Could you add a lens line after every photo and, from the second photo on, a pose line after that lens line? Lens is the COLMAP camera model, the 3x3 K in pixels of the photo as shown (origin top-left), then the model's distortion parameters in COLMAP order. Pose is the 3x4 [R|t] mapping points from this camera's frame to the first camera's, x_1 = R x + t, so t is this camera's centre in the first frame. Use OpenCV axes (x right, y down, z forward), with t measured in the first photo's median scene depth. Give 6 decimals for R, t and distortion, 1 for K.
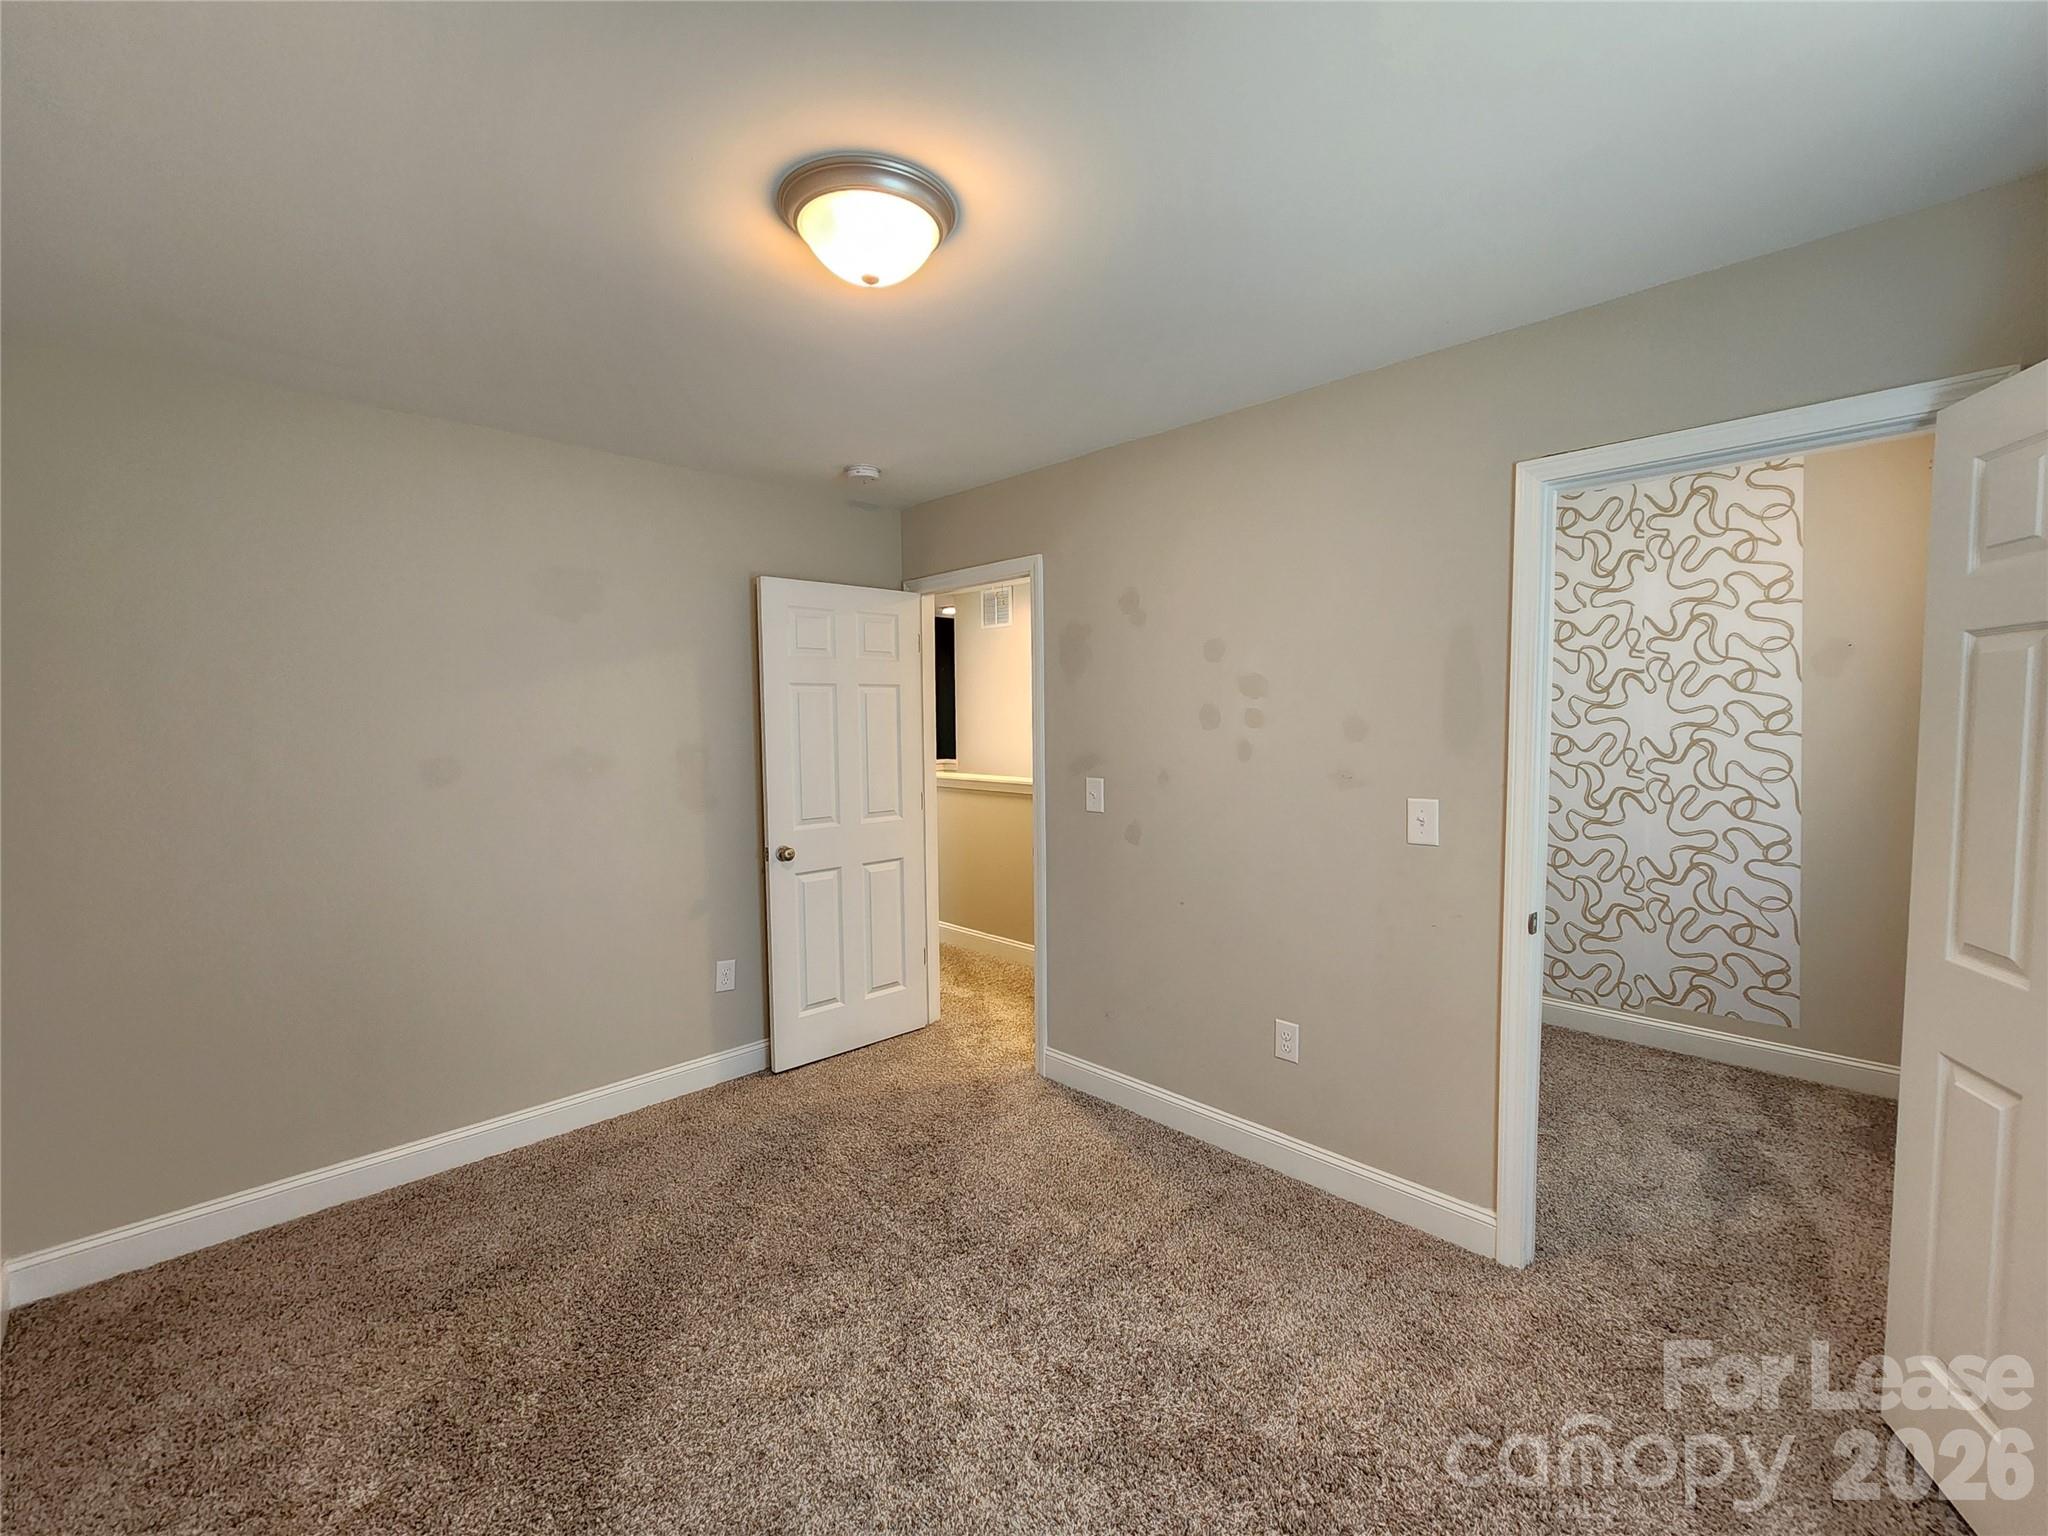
lens RADIAL K [[867.5, 0, 1024.0], [0, 867.5, 768.0], [0, 0, 1]] dist [0.008759, -0.000038]
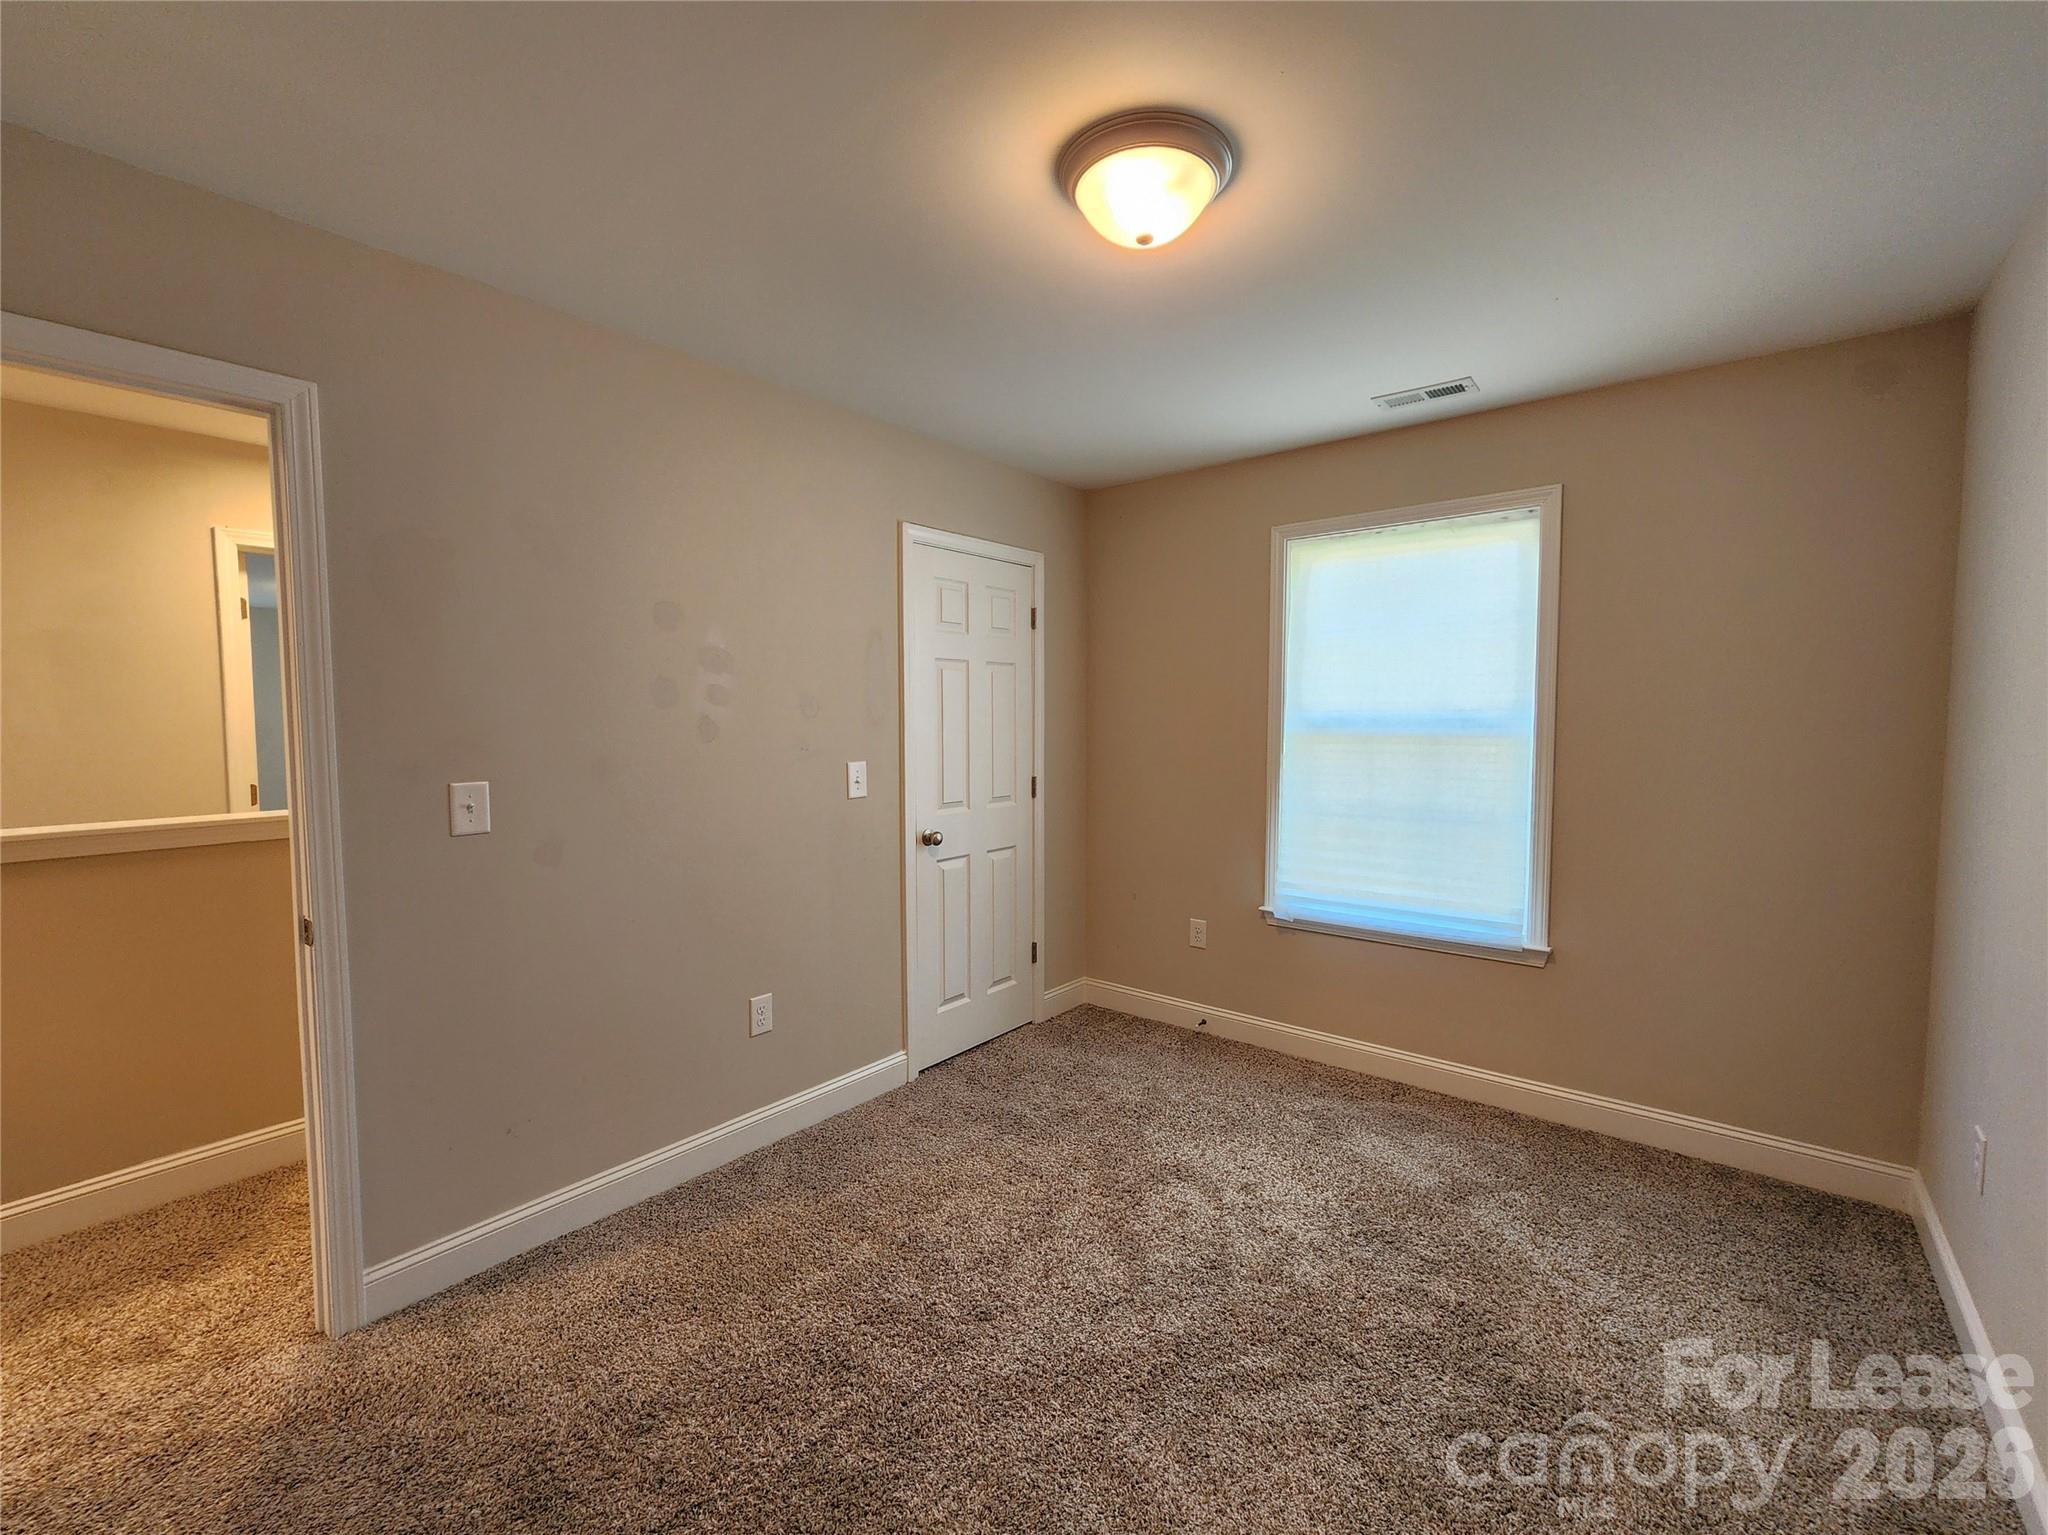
lens RADIAL K [[872.4, 0, 1024.0], [0, 872.4, 767.5], [0, 0, 1]] dist [-0.002084, -0.000225]
pose [[-0.113139, -0.048549, 0.992392, -0.710420], [0.065145, 0.996294, 0.056167, -0.009832], [-0.991441, 0.071004, -0.109557, 0.769007]]
